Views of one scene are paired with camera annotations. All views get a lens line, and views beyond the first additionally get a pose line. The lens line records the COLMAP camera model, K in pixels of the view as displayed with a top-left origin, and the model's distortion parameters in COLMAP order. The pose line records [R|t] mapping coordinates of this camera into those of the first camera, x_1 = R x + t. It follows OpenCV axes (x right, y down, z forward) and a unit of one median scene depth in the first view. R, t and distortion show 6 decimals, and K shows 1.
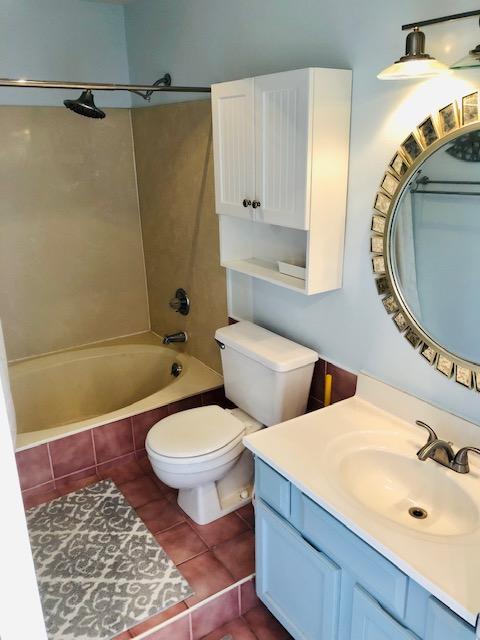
lens RADIAL K [[526.7, 0, 241.5], [0, 526.7, 325.0], [0, 0, 1]] dist [0.005958, 0.002667]
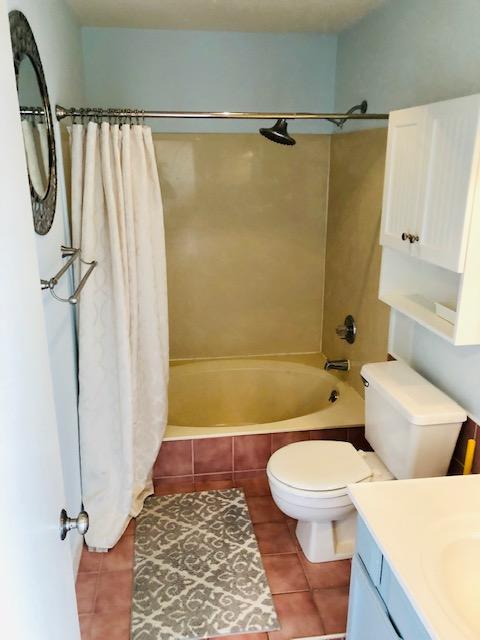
lens RADIAL K [[523.3, 0, 240.0], [0, 523.3, 320.0], [0, 0, 1]] dist [-0.006035, 0.012203]
pose [[0.896828, 0.143746, -0.418375, 0.142431], [-0.161054, 0.986926, -0.006145, -0.030311], [0.412022, 0.072892, 0.908254, 0.045592]]
